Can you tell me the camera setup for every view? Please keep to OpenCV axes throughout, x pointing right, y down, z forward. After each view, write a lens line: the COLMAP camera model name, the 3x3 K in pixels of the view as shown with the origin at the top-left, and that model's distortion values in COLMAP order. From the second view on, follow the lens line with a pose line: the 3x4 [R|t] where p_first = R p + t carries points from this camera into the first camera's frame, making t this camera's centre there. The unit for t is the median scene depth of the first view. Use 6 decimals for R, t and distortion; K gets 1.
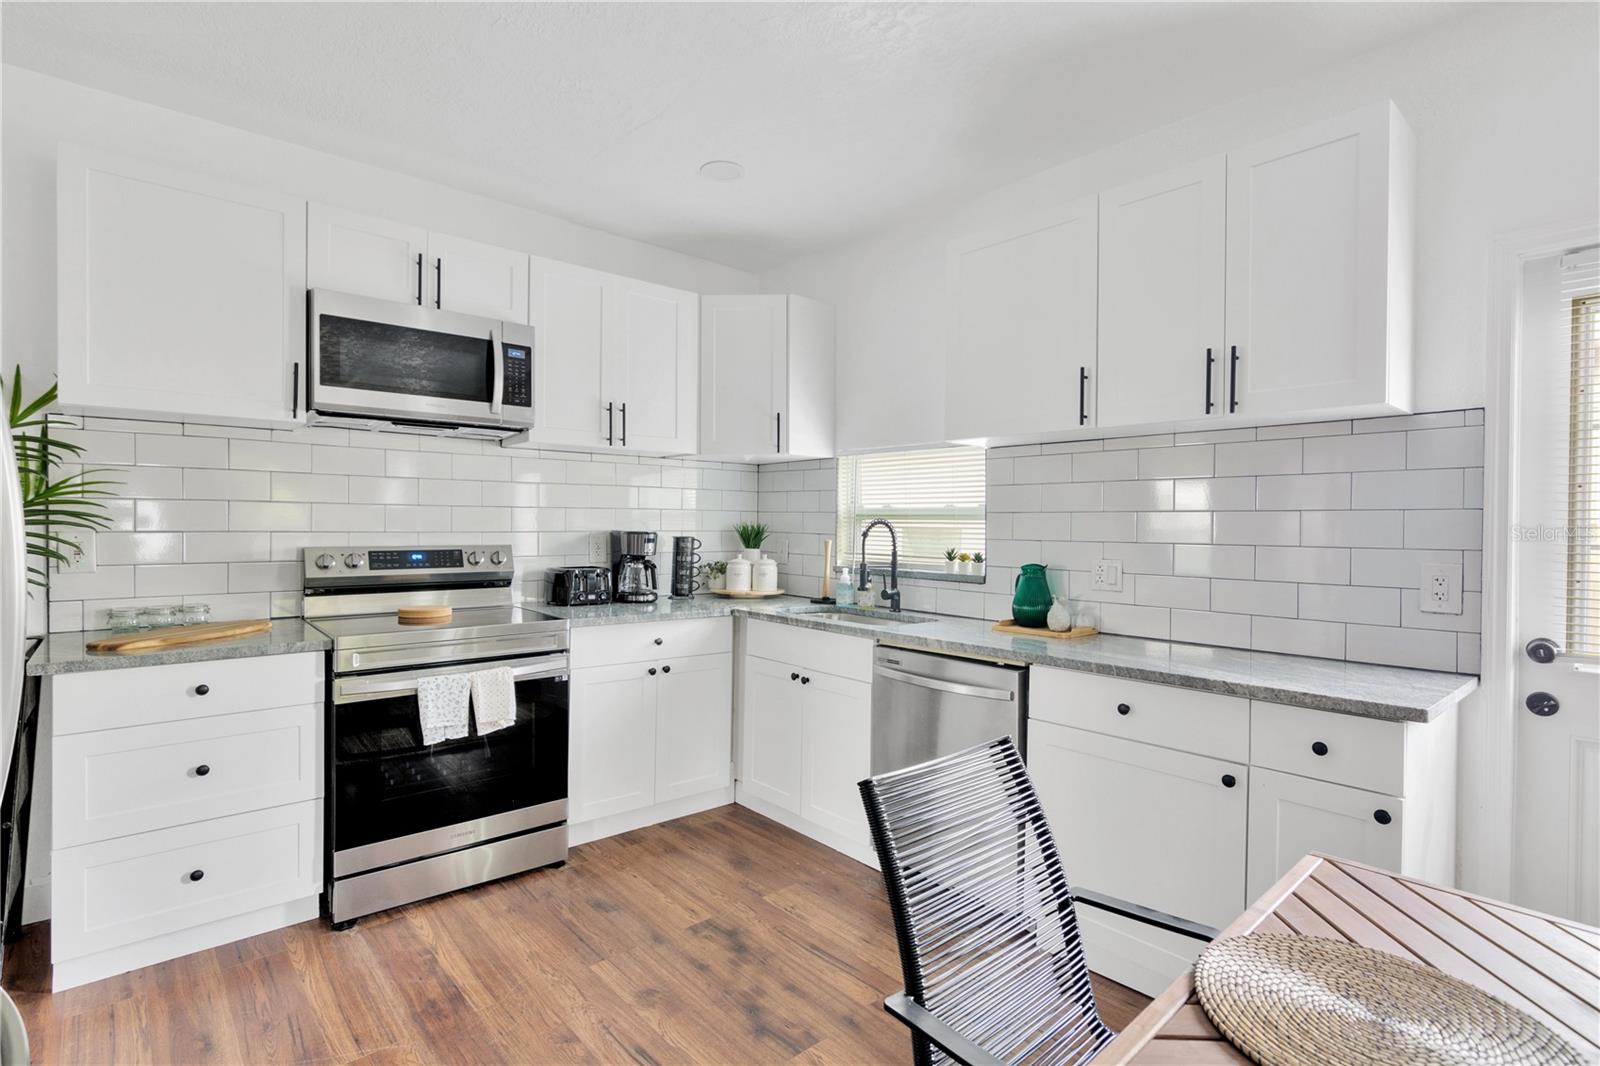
lens RADIAL K [[786.4, 0, 800.6], [0, 786.4, 528.5], [0, 0, 1]] dist [-0.000591, -0.000263]
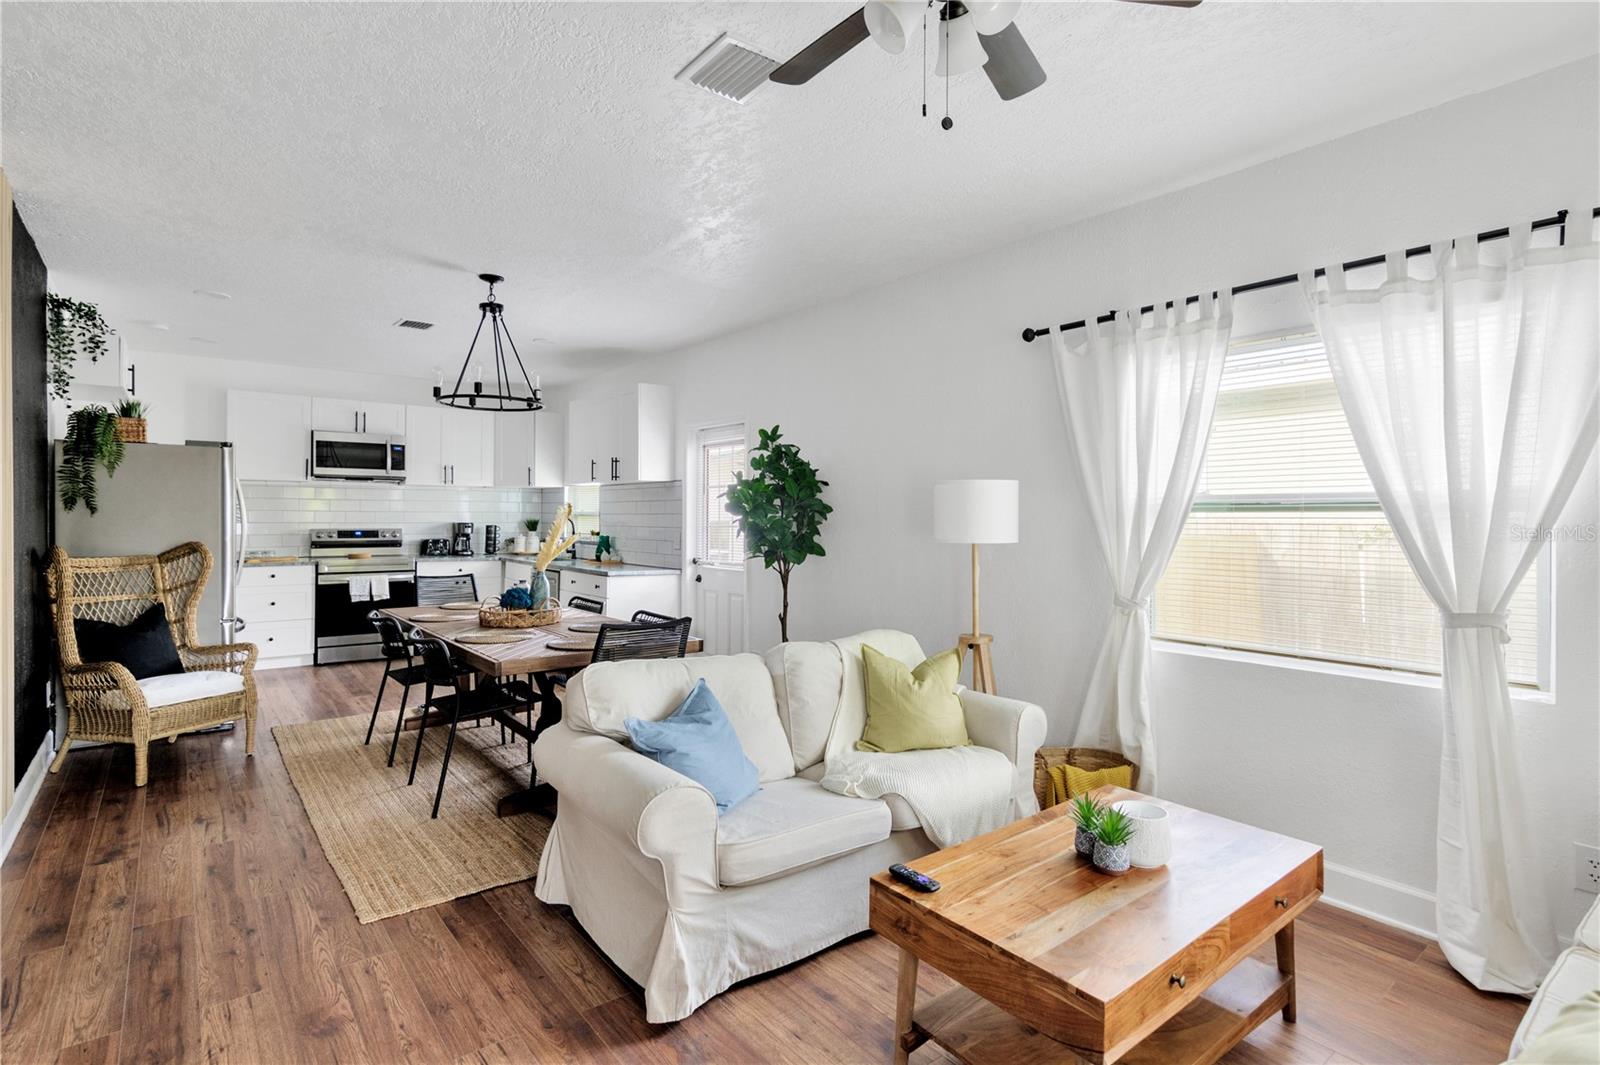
lens RADIAL K [[786.4, 0, 793.1], [0, 786.4, 517.0], [0, 0, 1]] dist [-0.000591, -0.000263]
pose [[0.997903, -0.002501, -0.064673, 1.016135], [0.001918, 0.999957, -0.009076, 0.011577], [0.064692, 0.008933, 0.997865, -1.341459]]
